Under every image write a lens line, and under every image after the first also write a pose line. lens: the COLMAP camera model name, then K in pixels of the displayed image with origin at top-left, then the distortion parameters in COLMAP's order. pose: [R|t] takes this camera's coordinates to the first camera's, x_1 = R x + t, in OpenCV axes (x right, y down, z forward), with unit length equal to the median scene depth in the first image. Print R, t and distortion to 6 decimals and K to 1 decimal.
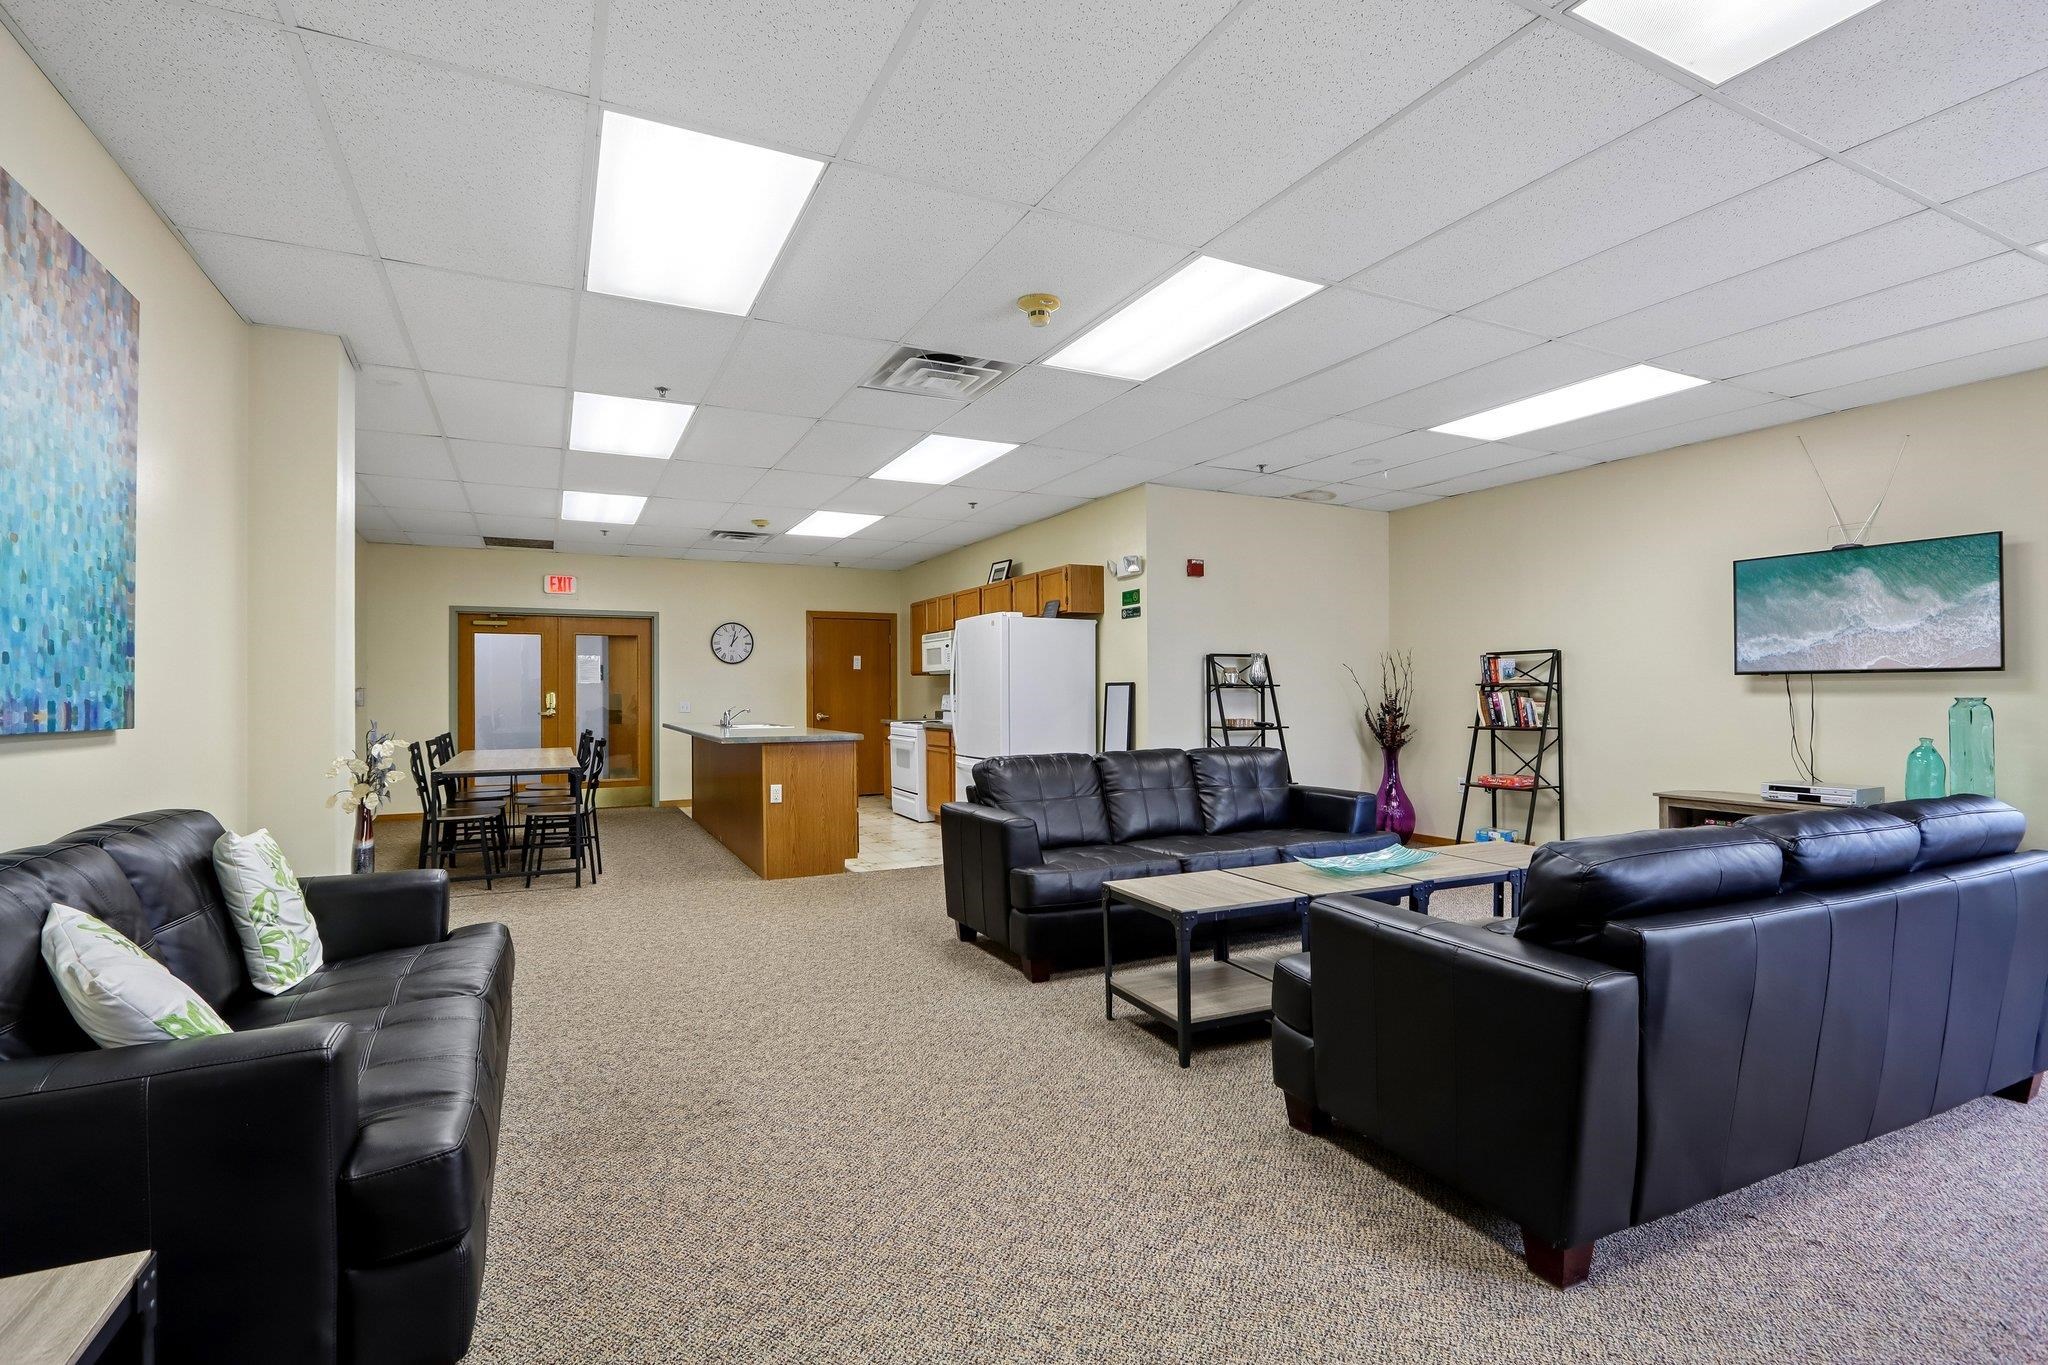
lens RADIAL K [[944.7, 0, 1018.3], [0, 944.7, 683.9], [0, 0, 1]] dist [-0.002876, 0.000550]
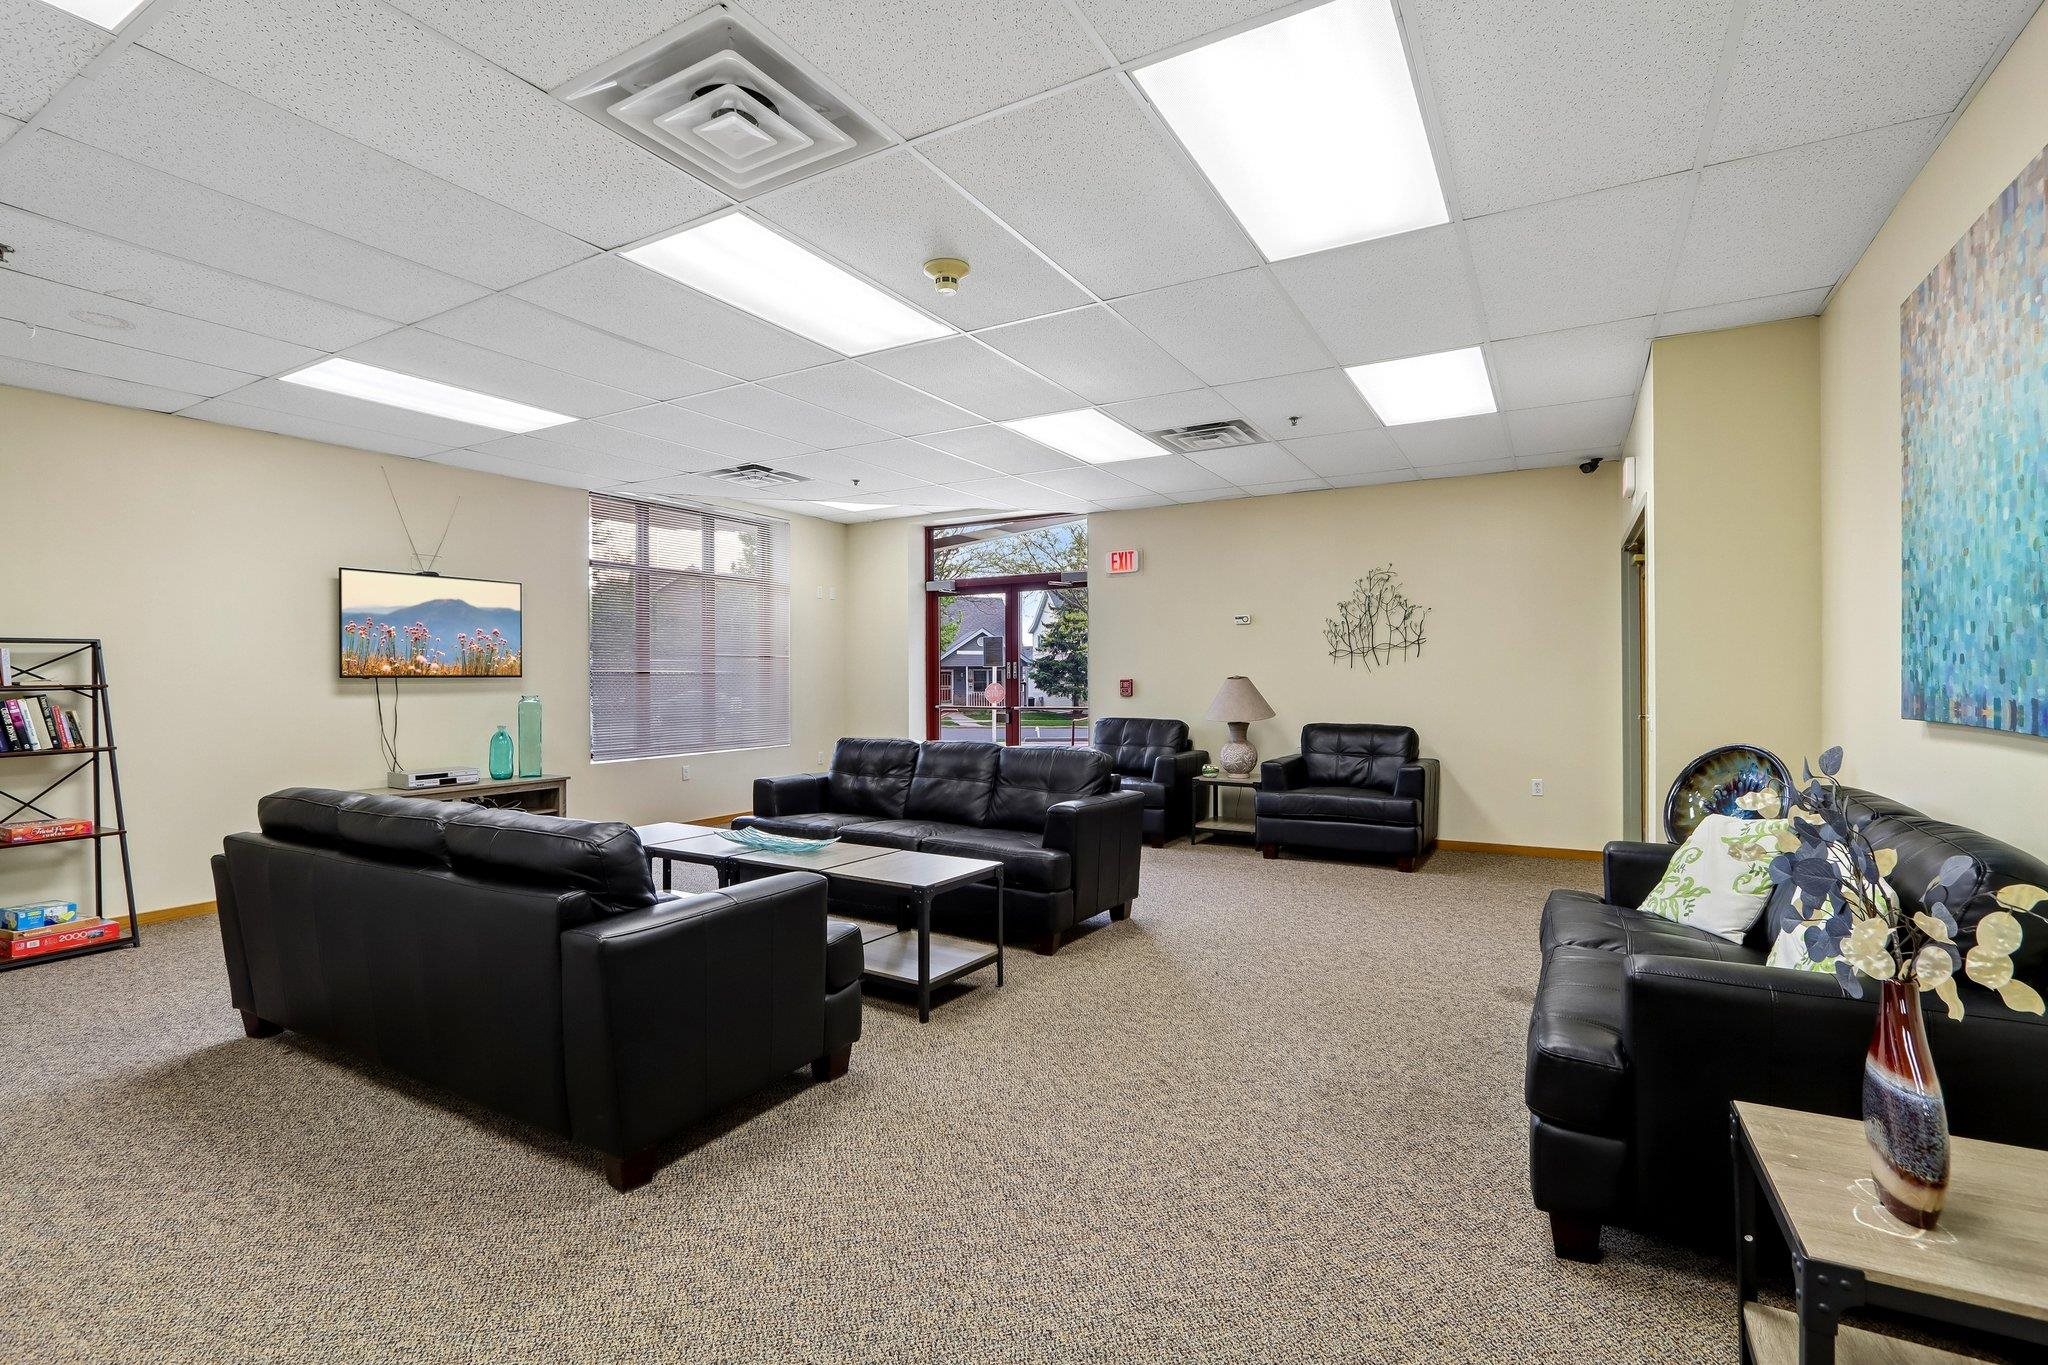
lens RADIAL K [[944.7, 0, 1014.9], [0, 944.7, 677.7], [0, 0, 1]] dist [-0.002876, 0.000550]
pose [[-0.544532, 0.009730, 0.838684, -0.741915], [0.001557, 0.999943, -0.010590, 0.003449], [-0.838739, -0.004461, -0.544516, 1.373943]]
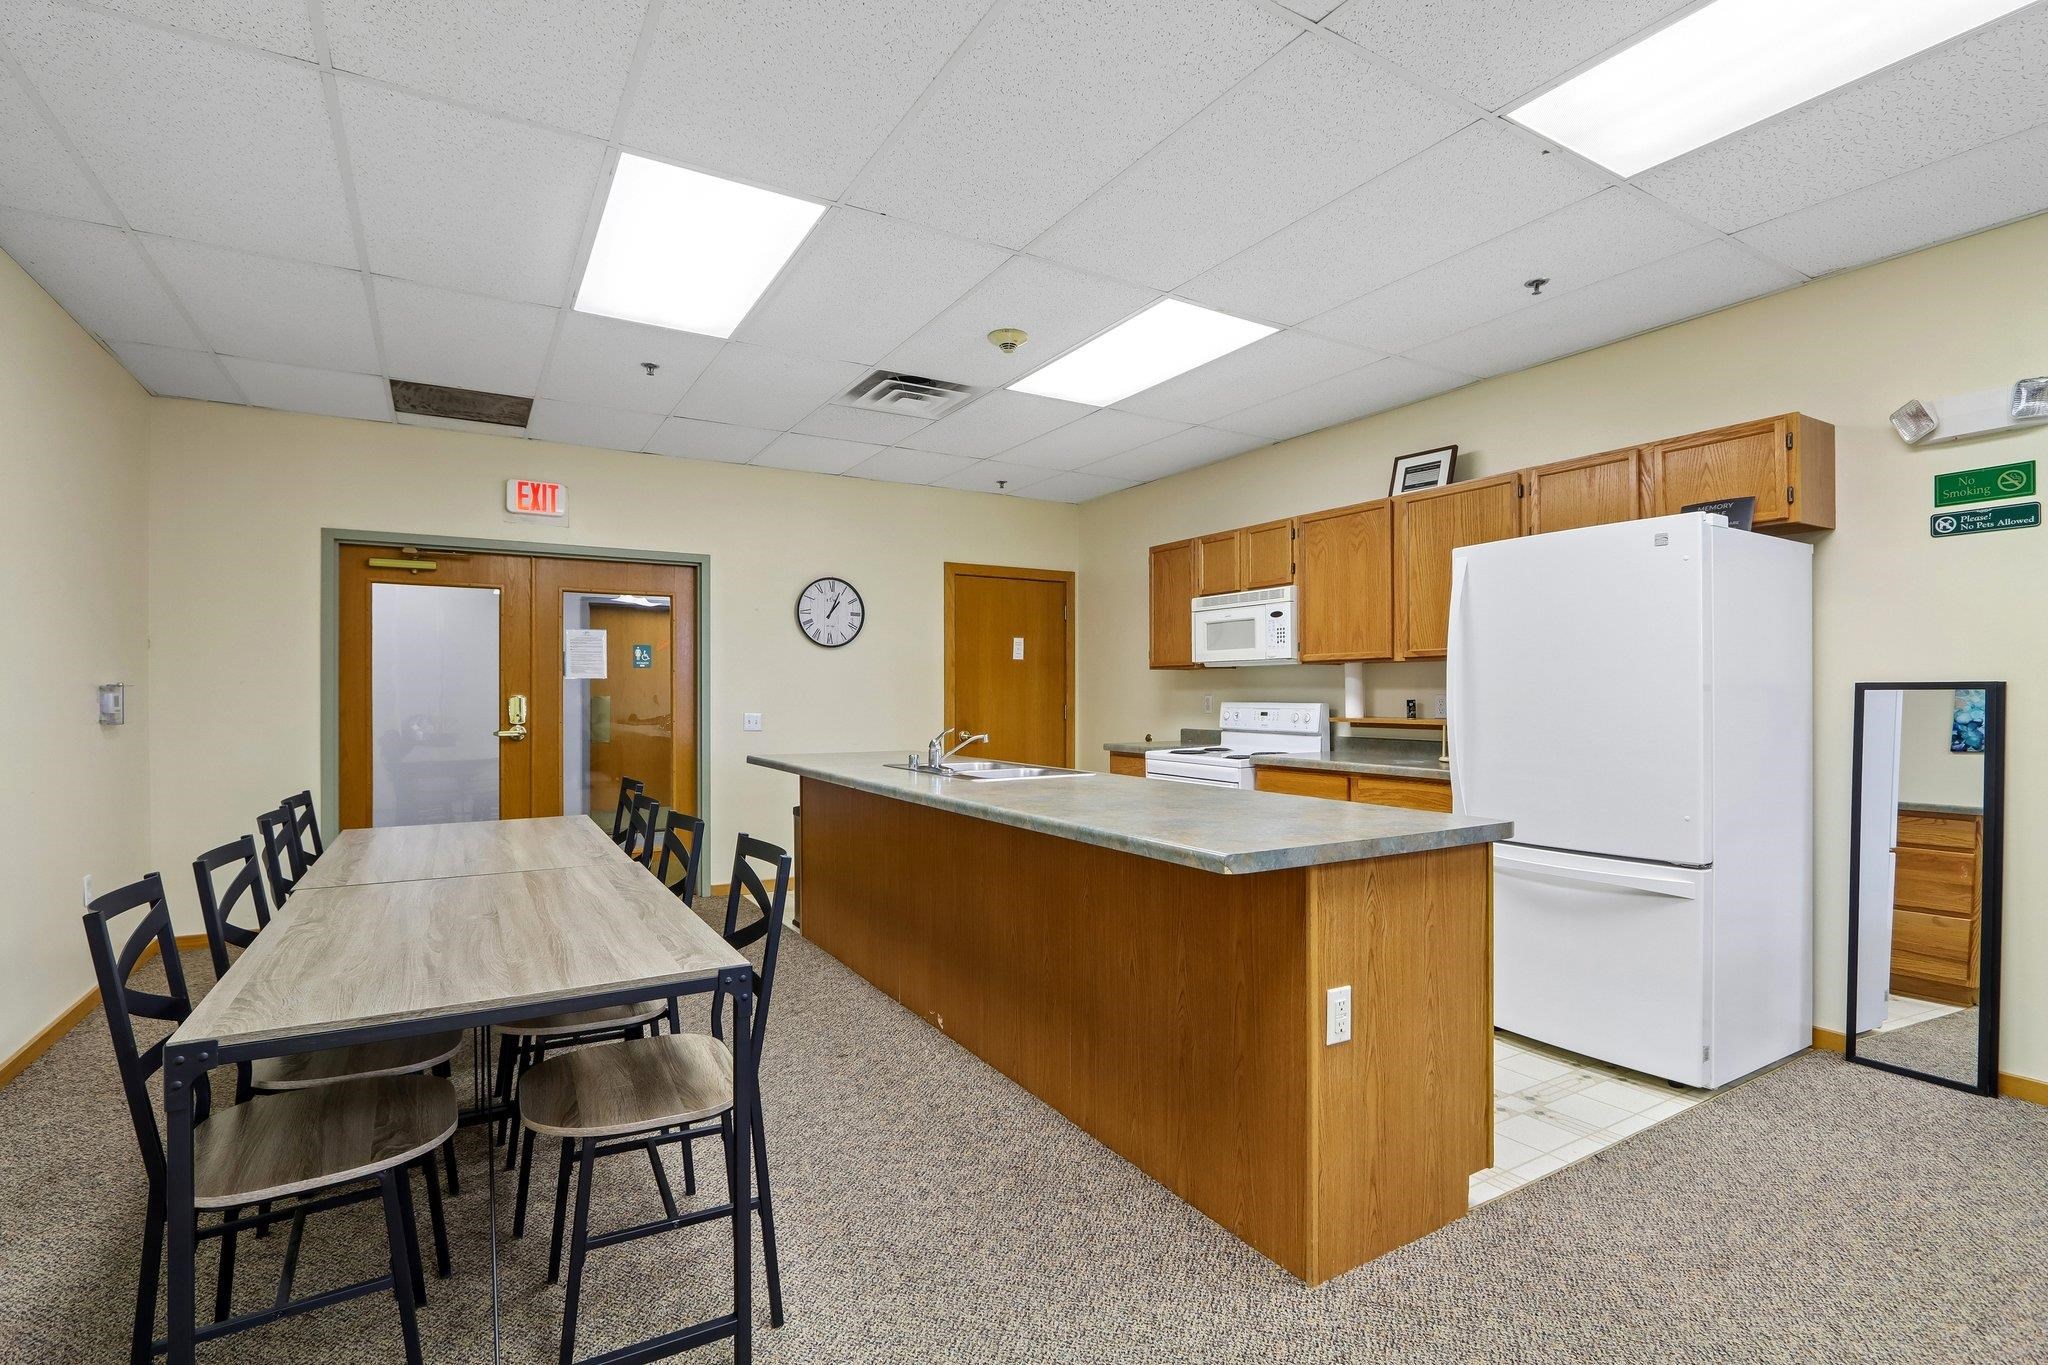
lens RADIAL K [[944.7, 0, 1019.5], [0, 944.7, 697.3], [0, 0, 1]] dist [-0.002876, 0.000550]
pose [[0.997049, 0.006266, 0.076507, -0.293586], [-0.007175, 0.999907, 0.011610, 0.002707], [-0.076427, -0.012125, 0.997001, 0.512897]]
